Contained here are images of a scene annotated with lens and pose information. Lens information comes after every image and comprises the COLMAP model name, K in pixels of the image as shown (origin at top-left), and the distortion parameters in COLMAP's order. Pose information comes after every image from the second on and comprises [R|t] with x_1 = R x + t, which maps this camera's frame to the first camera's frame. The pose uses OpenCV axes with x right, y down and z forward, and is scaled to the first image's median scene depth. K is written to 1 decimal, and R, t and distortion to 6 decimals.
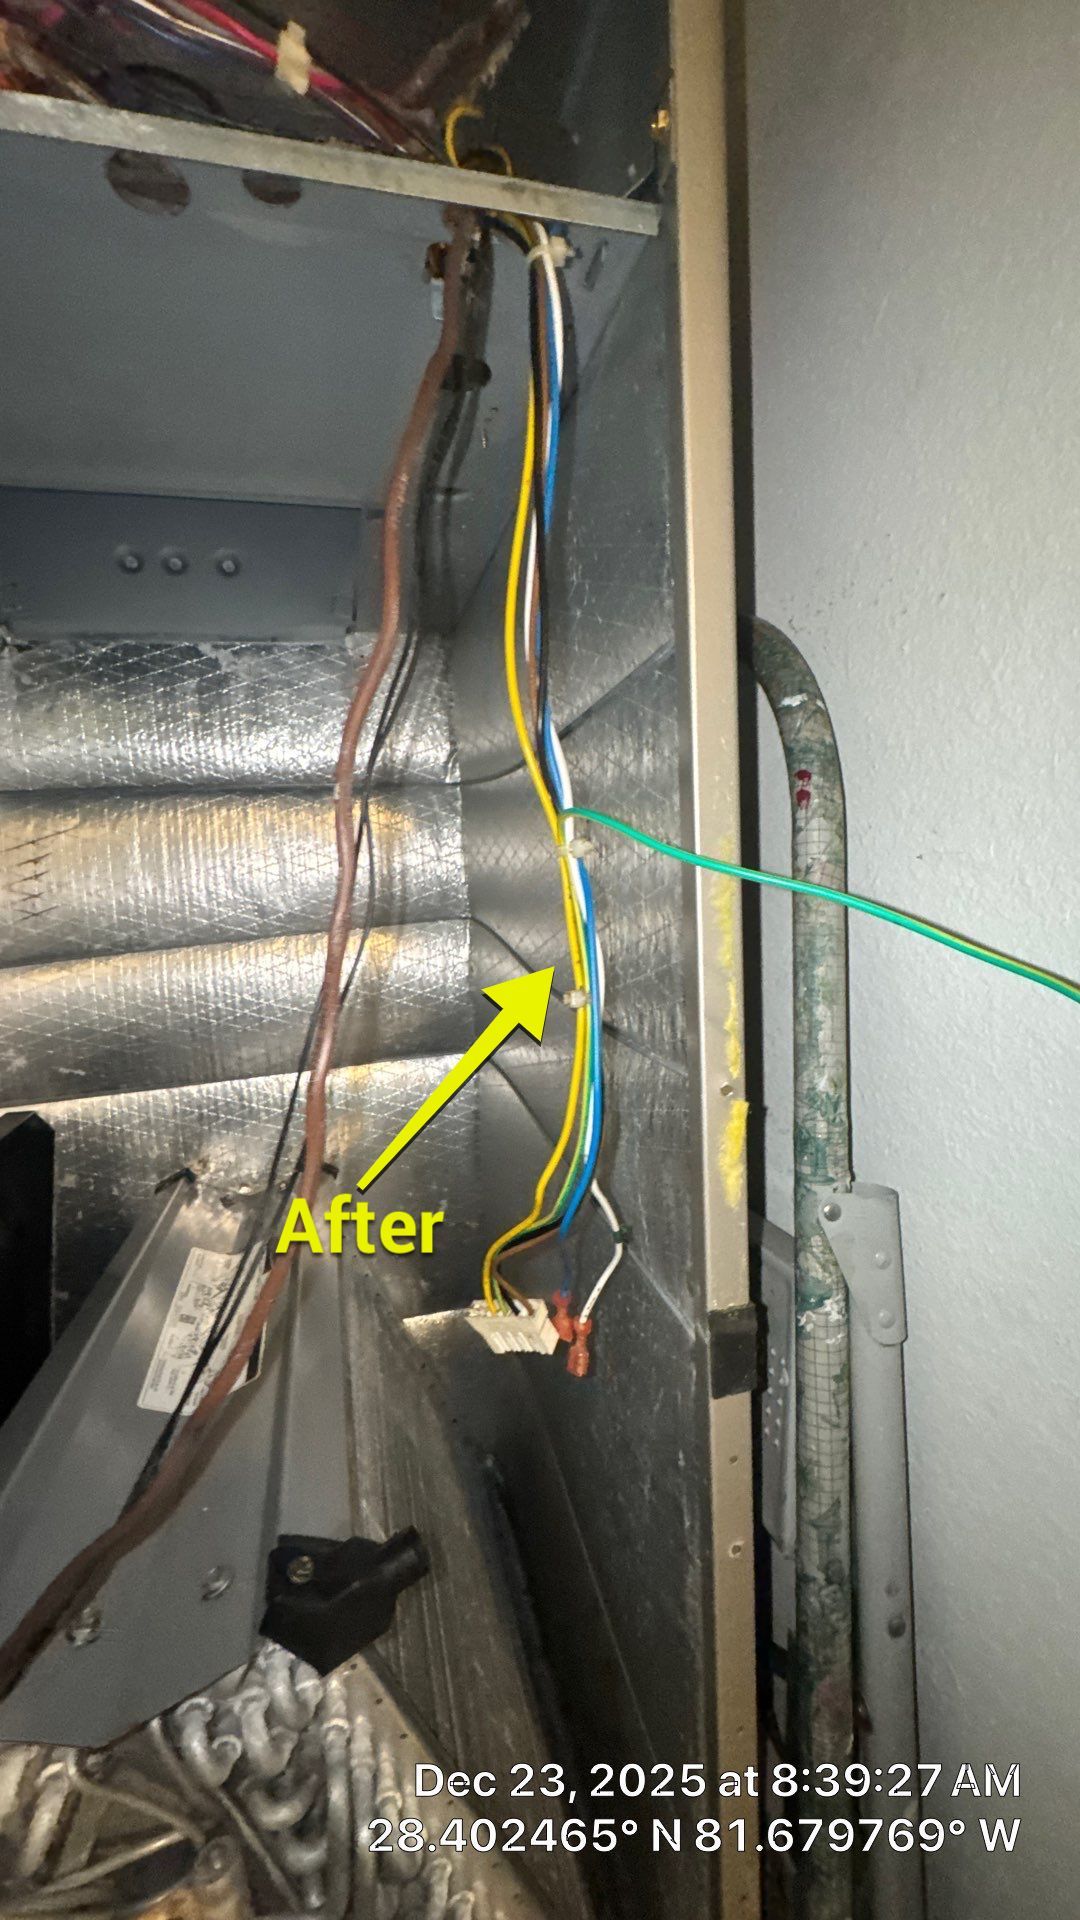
lens RADIAL K [[773.9, 0, 545.7], [0, 773.9, 954.0], [0, 0, 1]] dist [-0.005304, 0.001182]
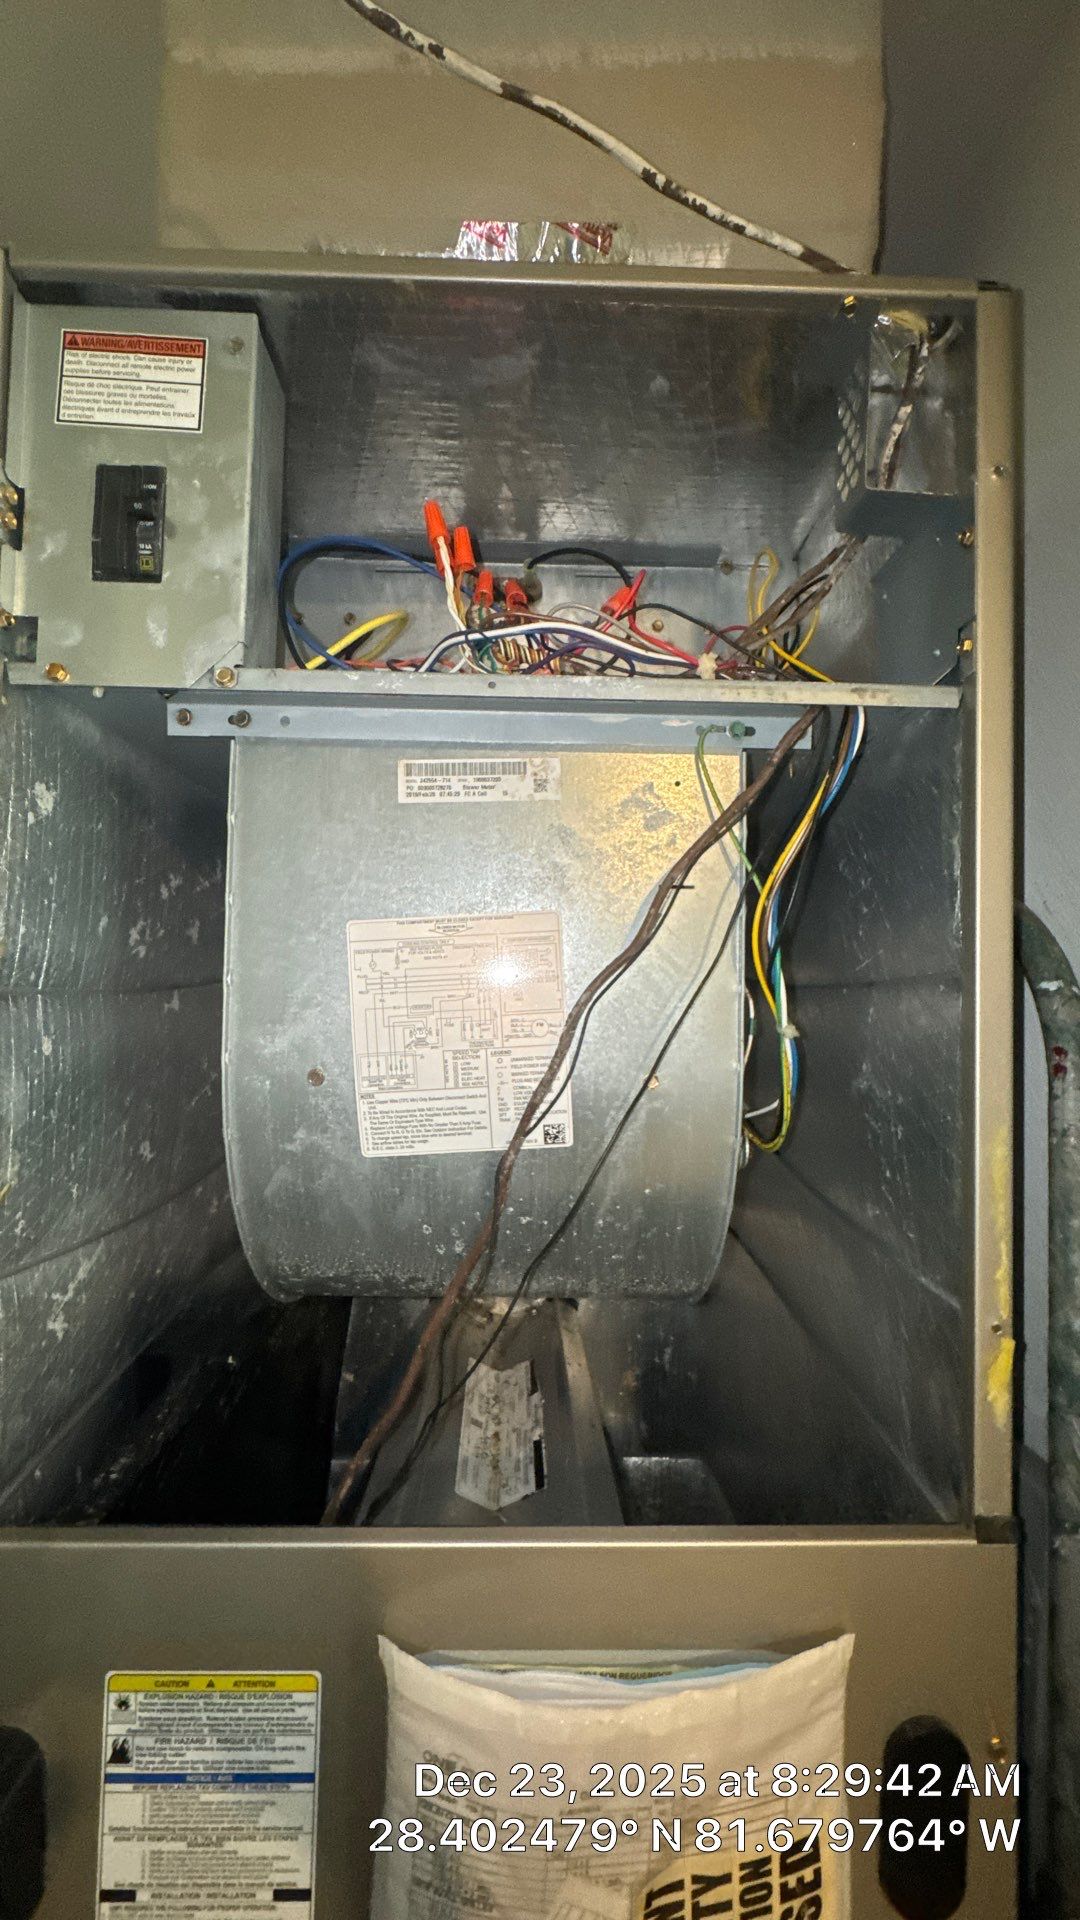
lens RADIAL K [[773.9, 0, 540.0], [0, 773.9, 953.0], [0, 0, 1]] dist [-0.005304, 0.001182]
pose [[0.969985, 0.058992, -0.235900, -0.097026], [-0.091886, 0.987119, -0.130970, -0.082519], [0.225135, 0.148715, 0.962911, -0.197609]]
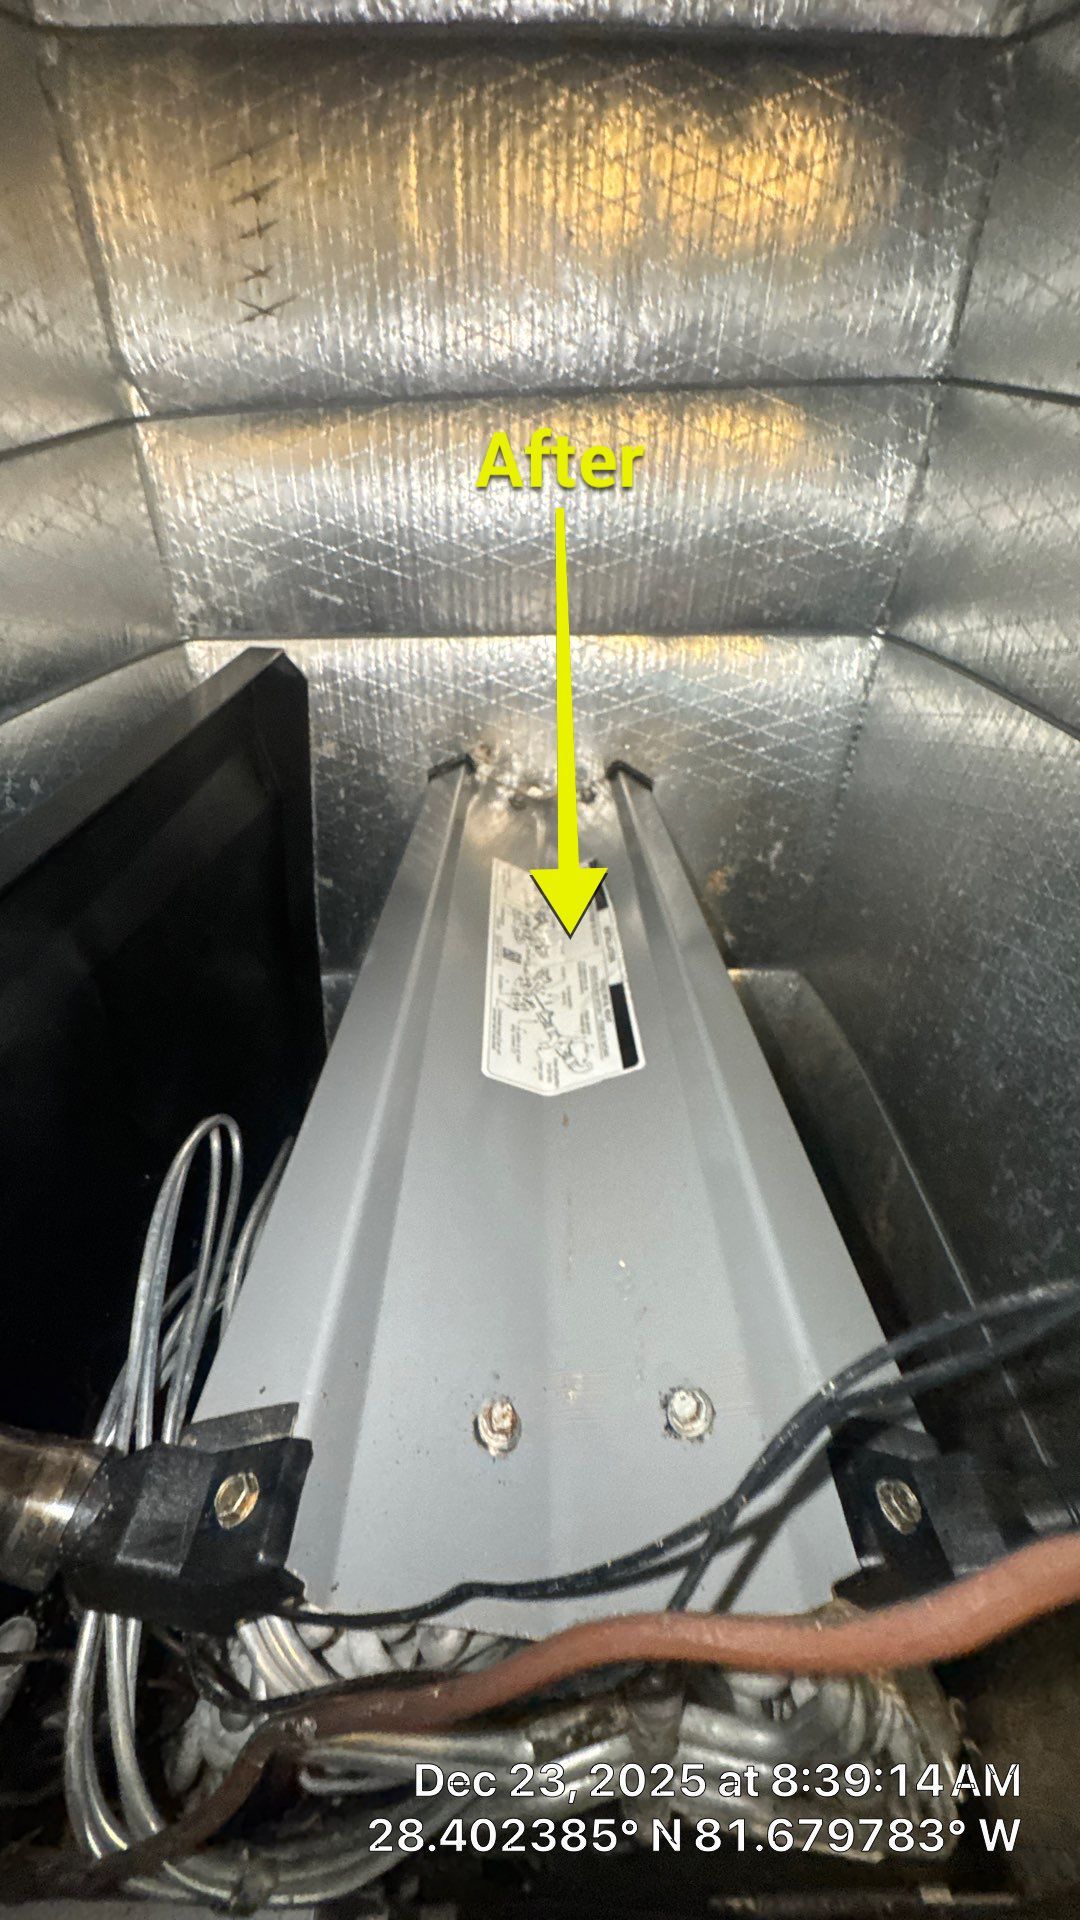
lens RADIAL K [[773.9, 0, 539.8], [0, 773.9, 953.8], [0, 0, 1]] dist [-0.005304, 0.001182]
pose [[0.967804, 0.179469, -0.176483, -0.238578], [-0.079491, 0.883193, 0.462225, 0.098997], [0.238823, -0.433314, 0.869024, 0.283123]]
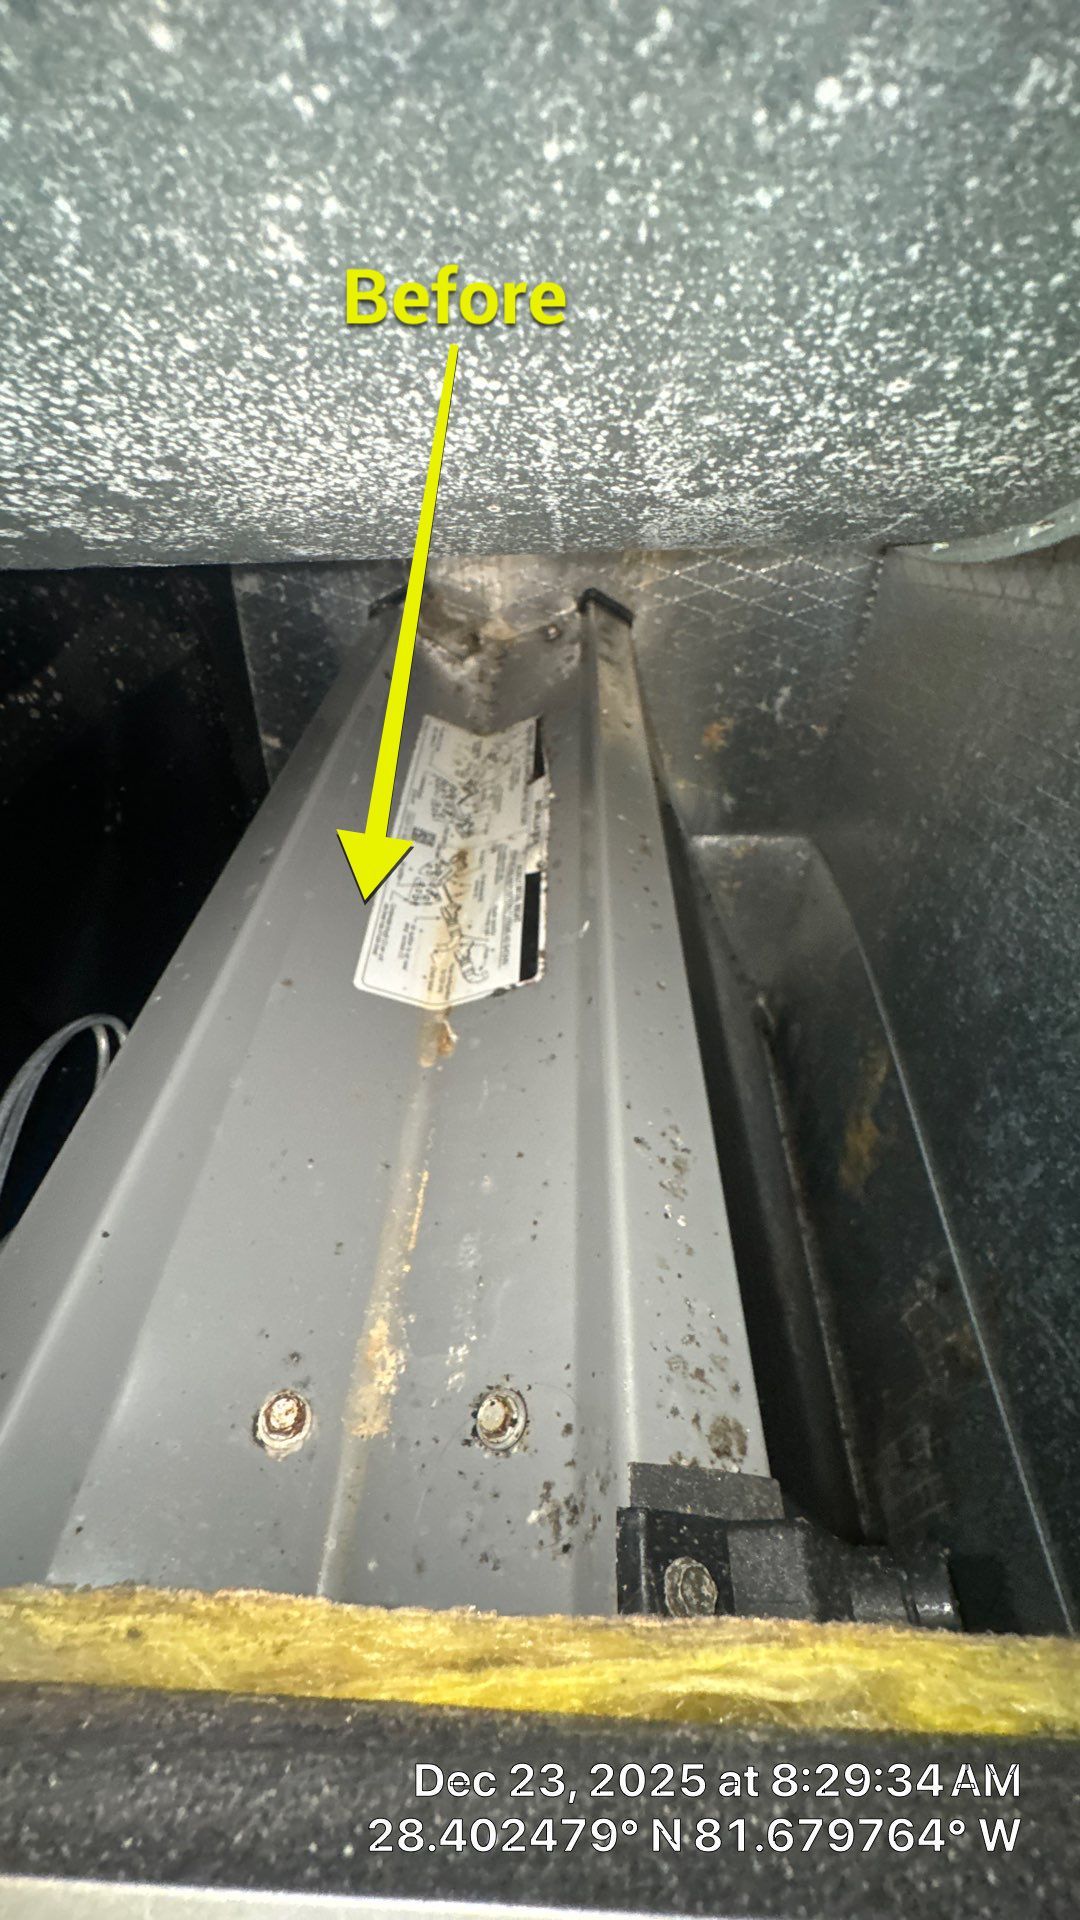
lens RADIAL K [[773.9, 0, 540.6], [0, 773.9, 960.0], [0, 0, 1]] dist [-0.005304, 0.001182]
pose [[0.955288, 0.217657, -0.200127, -0.173610], [-0.043362, 0.772651, 0.633348, 0.113142], [0.292481, -0.596352, 0.747542, 0.383832]]
